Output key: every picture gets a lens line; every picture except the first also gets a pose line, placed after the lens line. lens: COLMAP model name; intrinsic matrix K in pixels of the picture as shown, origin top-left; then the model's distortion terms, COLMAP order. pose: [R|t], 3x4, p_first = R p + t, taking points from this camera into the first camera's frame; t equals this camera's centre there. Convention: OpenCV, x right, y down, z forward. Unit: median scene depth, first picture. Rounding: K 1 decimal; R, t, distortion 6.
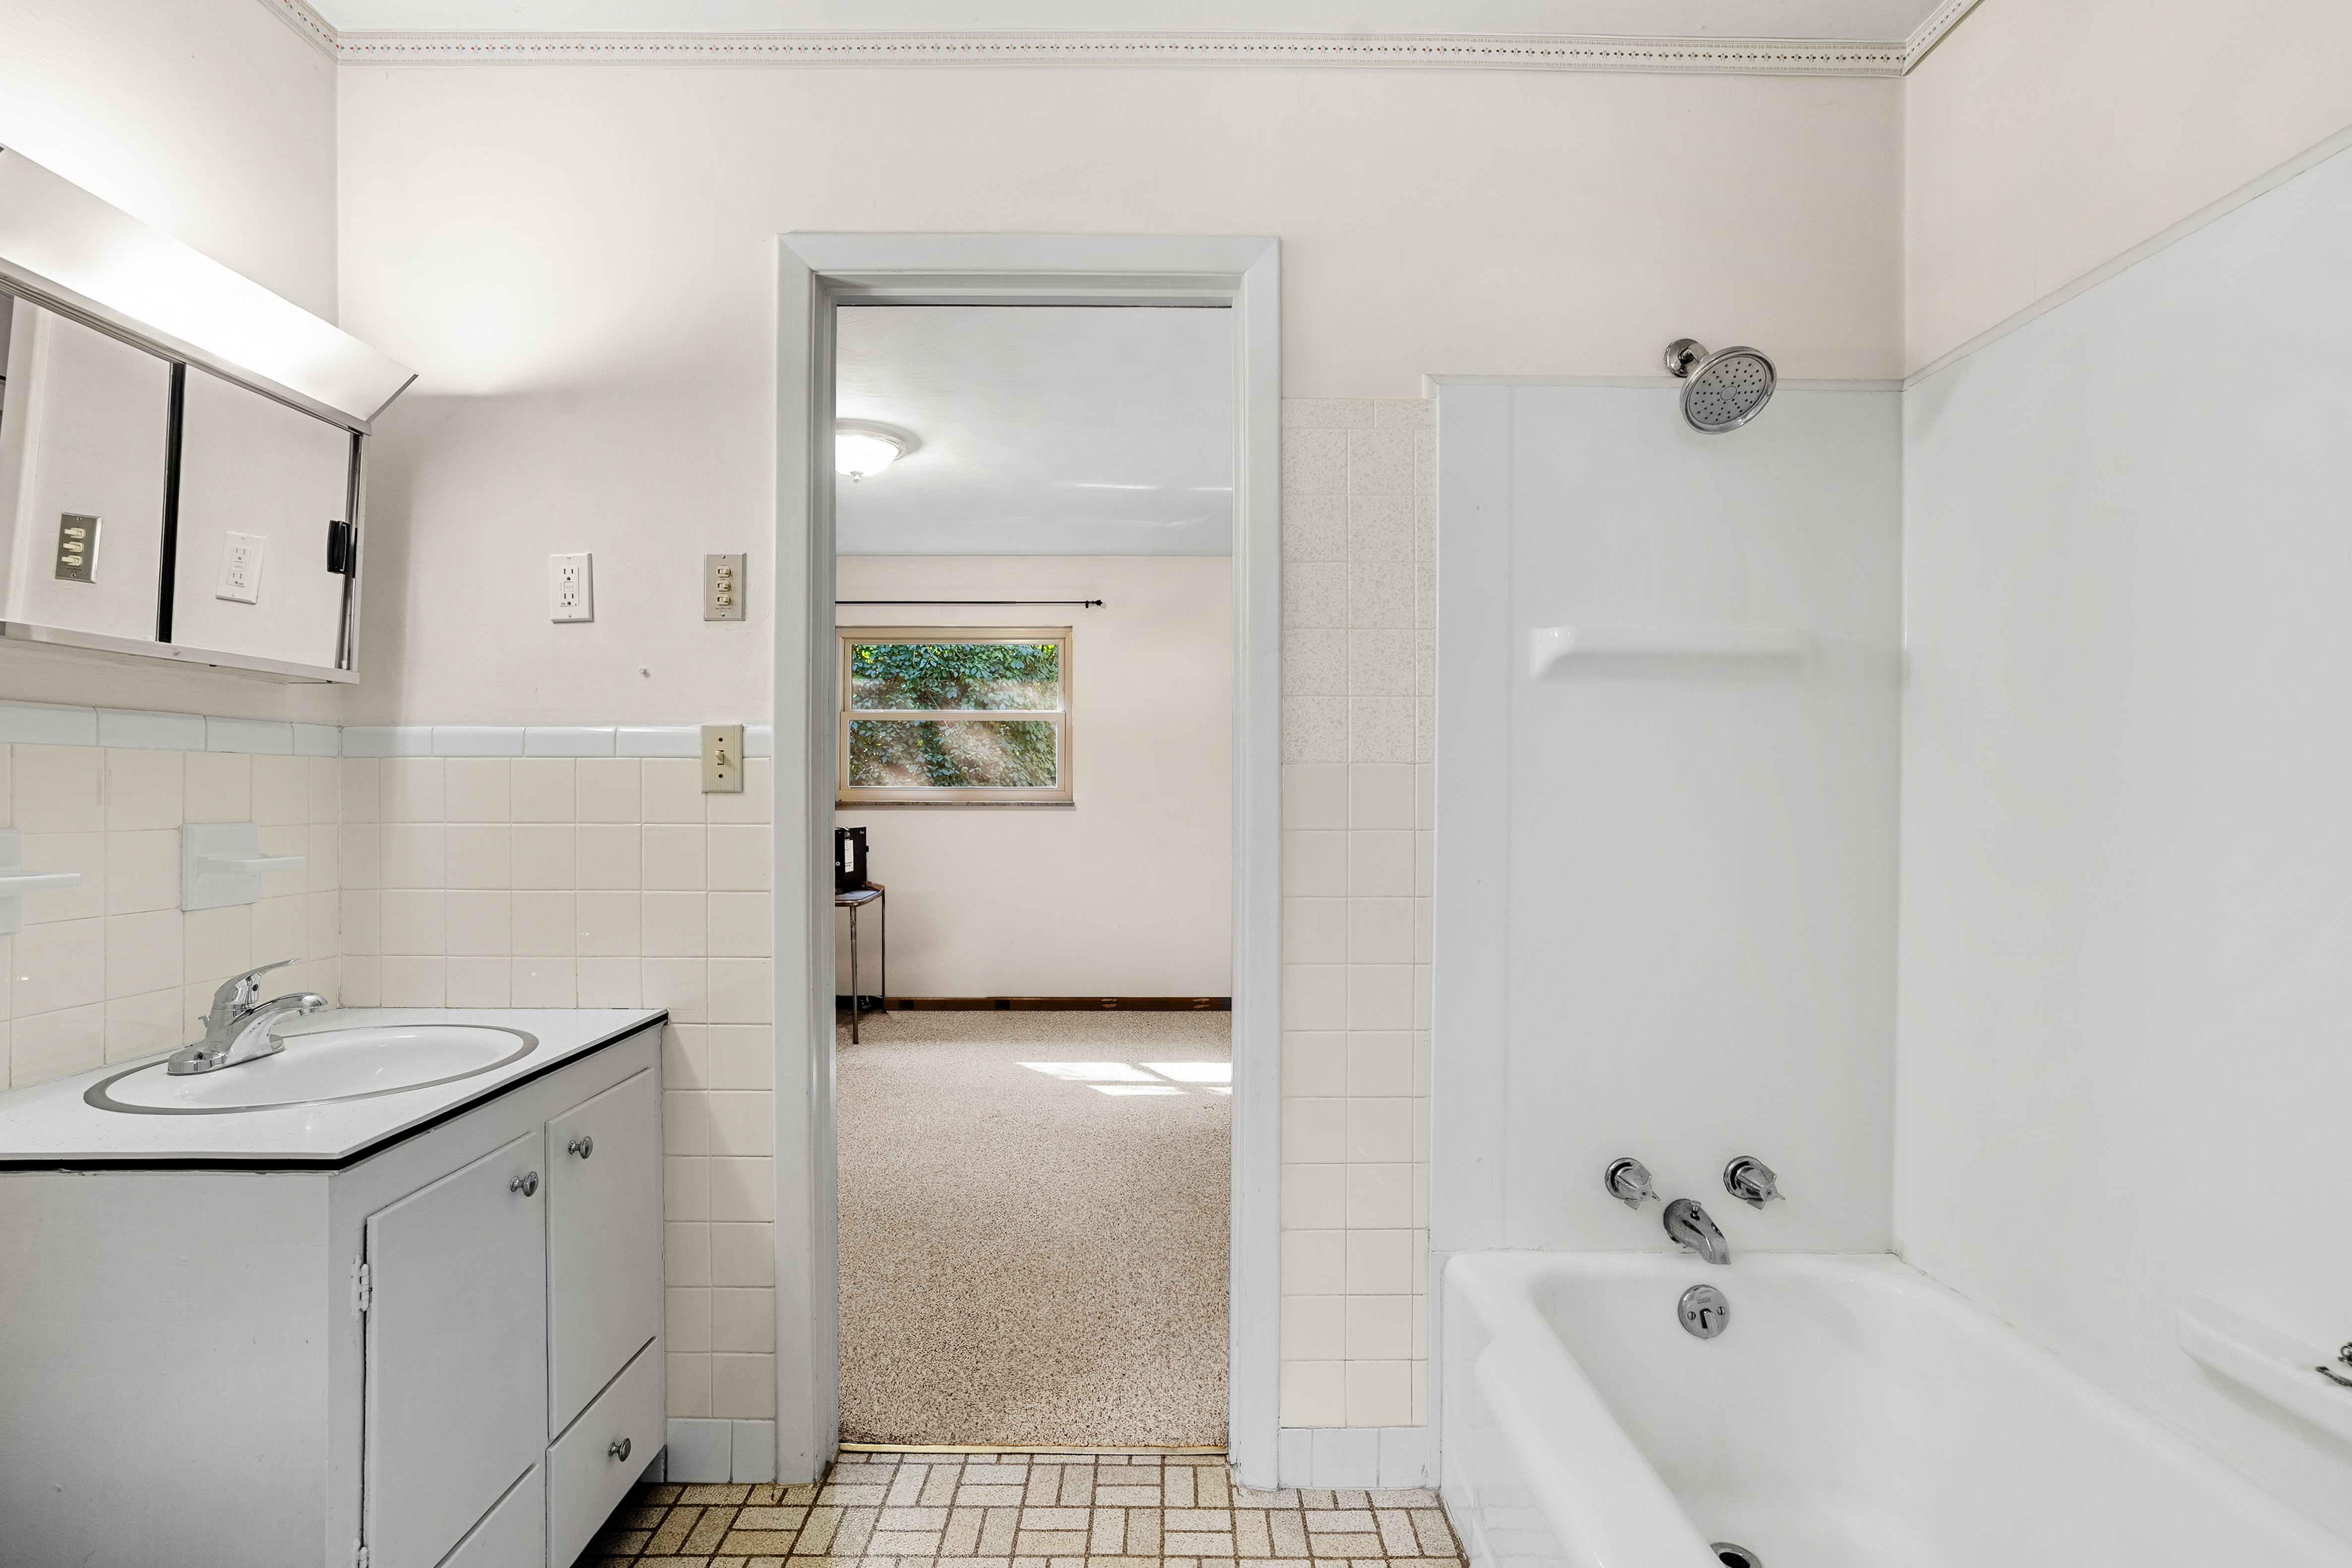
lens RADIAL K [[1088.3, 0, 1177.5], [0, 1088.3, 787.1], [0, 0, 1]] dist [-0.039989, 0.001402]
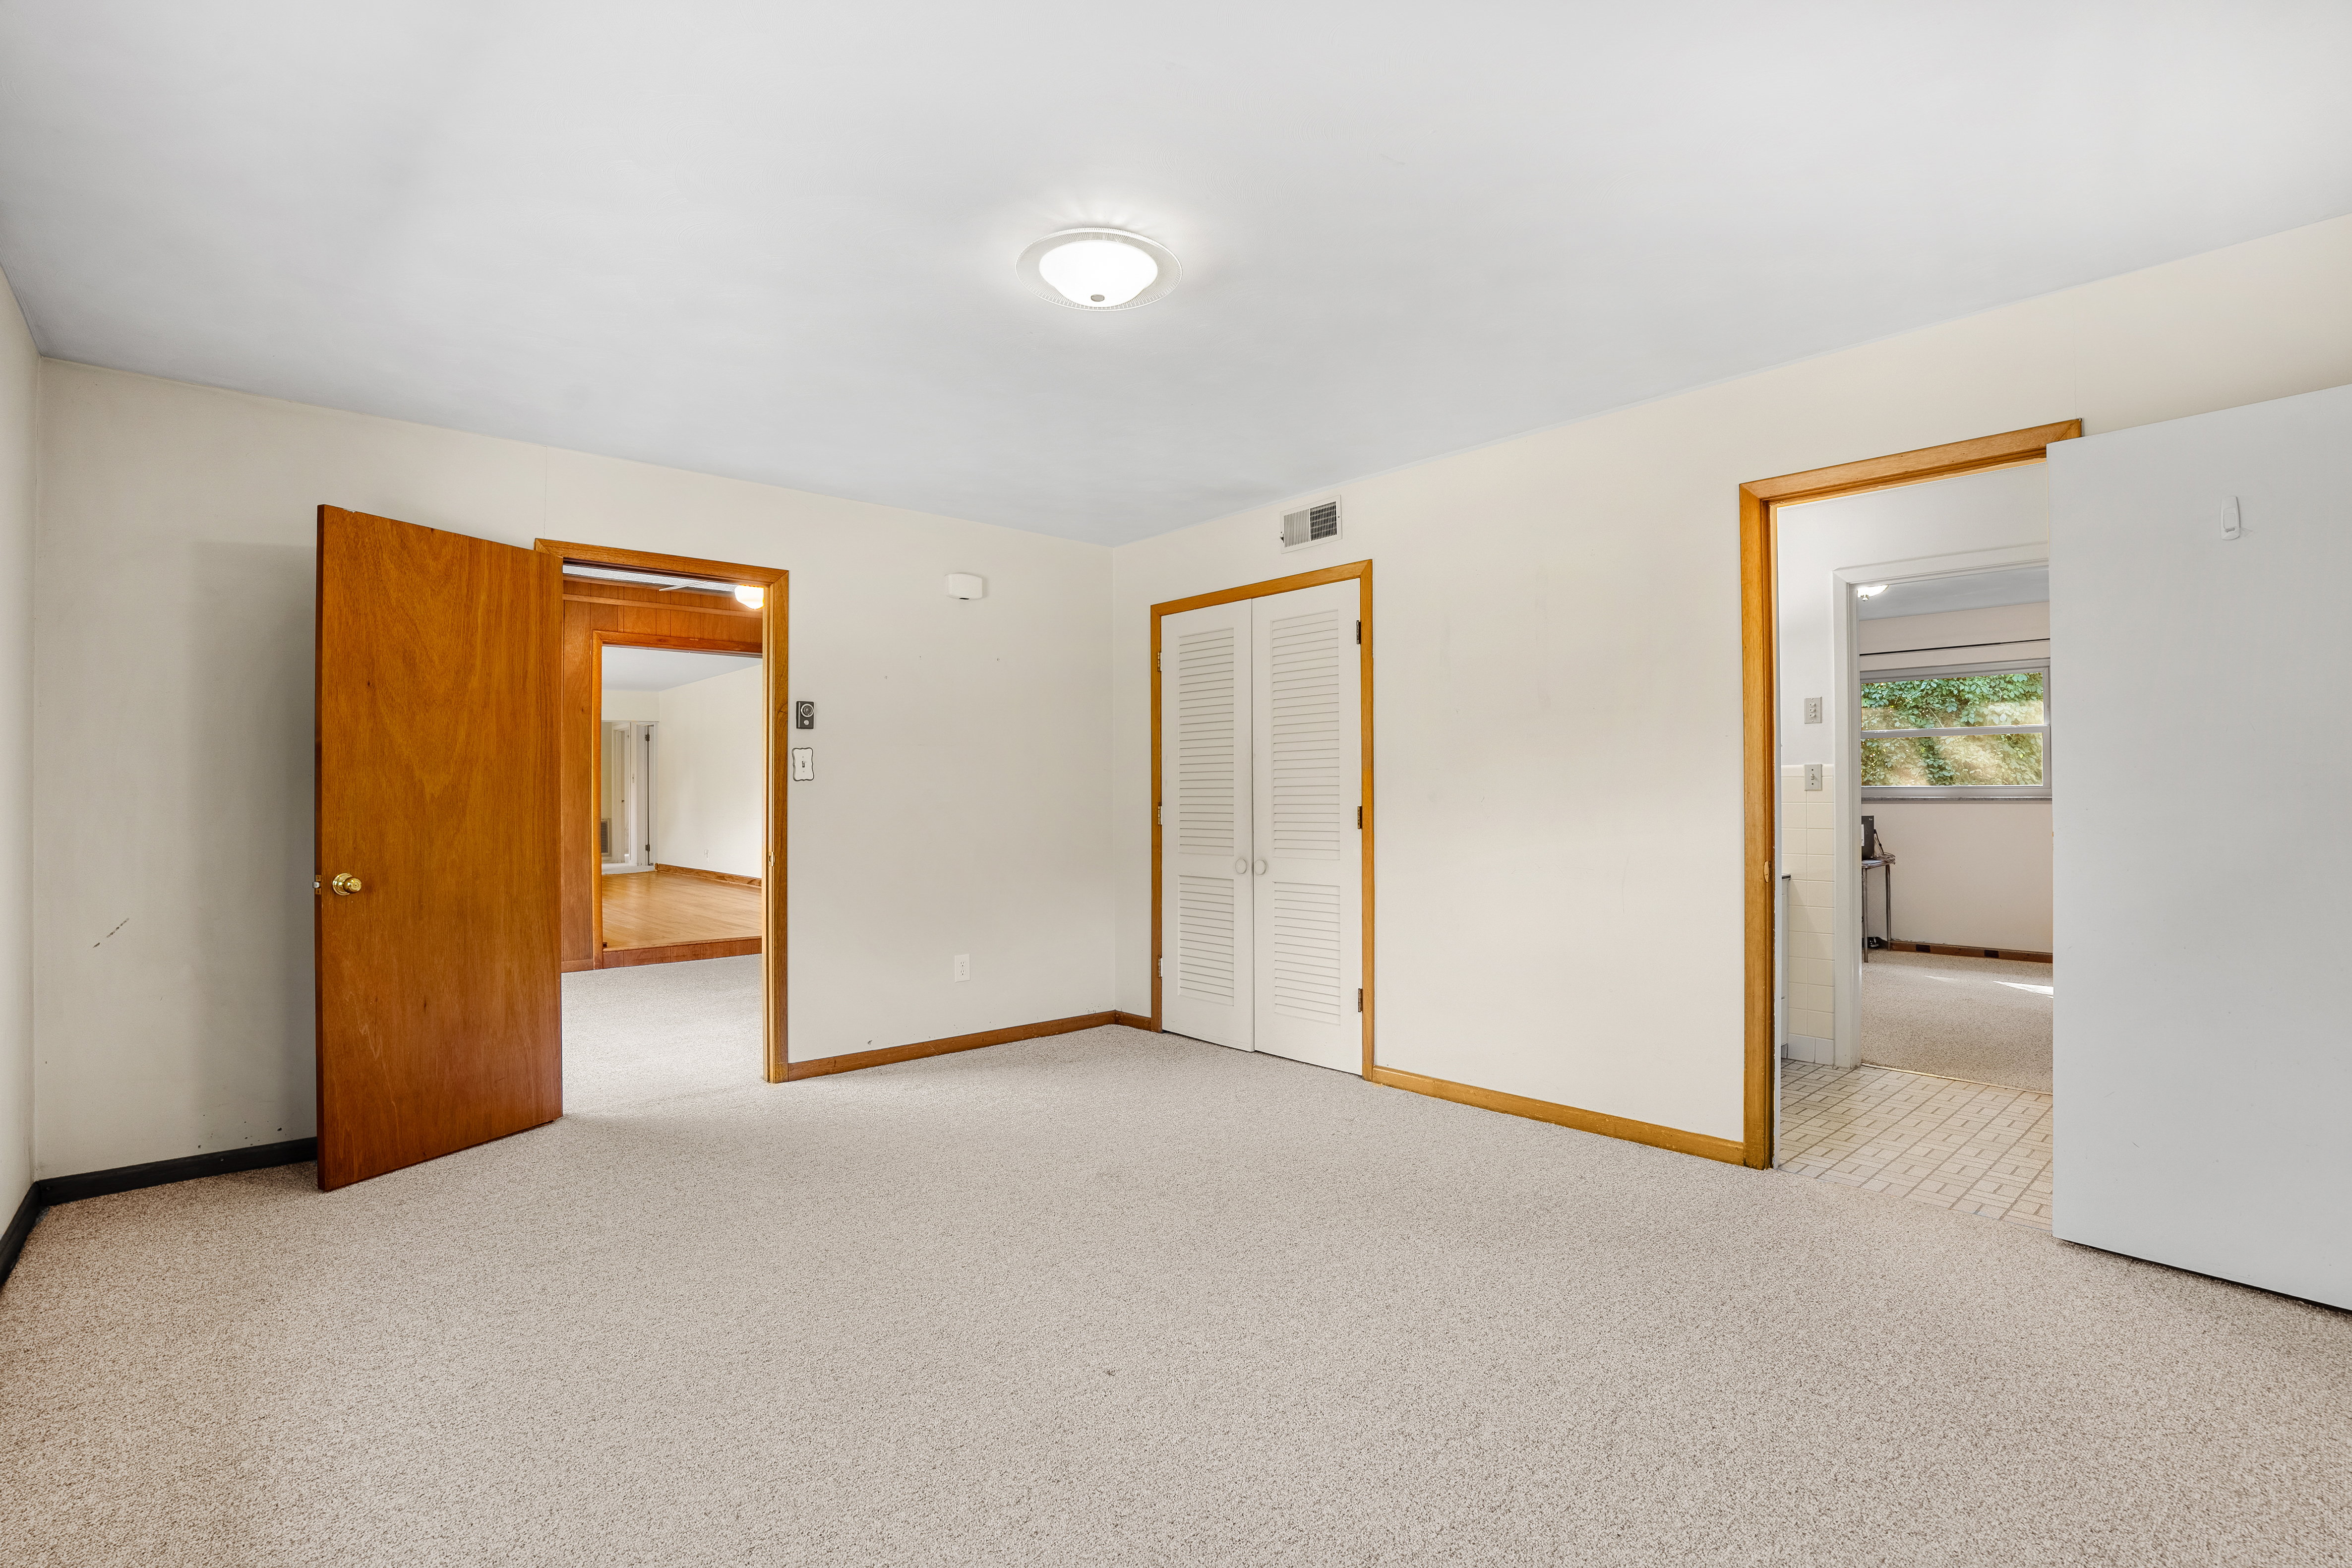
lens RADIAL K [[1088.4, 0, 1175.4], [0, 1088.4, 795.9], [0, 0, 1]] dist [-0.039989, 0.001402]
pose [[0.655058, -0.005718, -0.755557, 0.155682], [0.011464, 0.999931, 0.002372, -0.001806], [0.755491, -0.010215, 0.655079, -0.548475]]
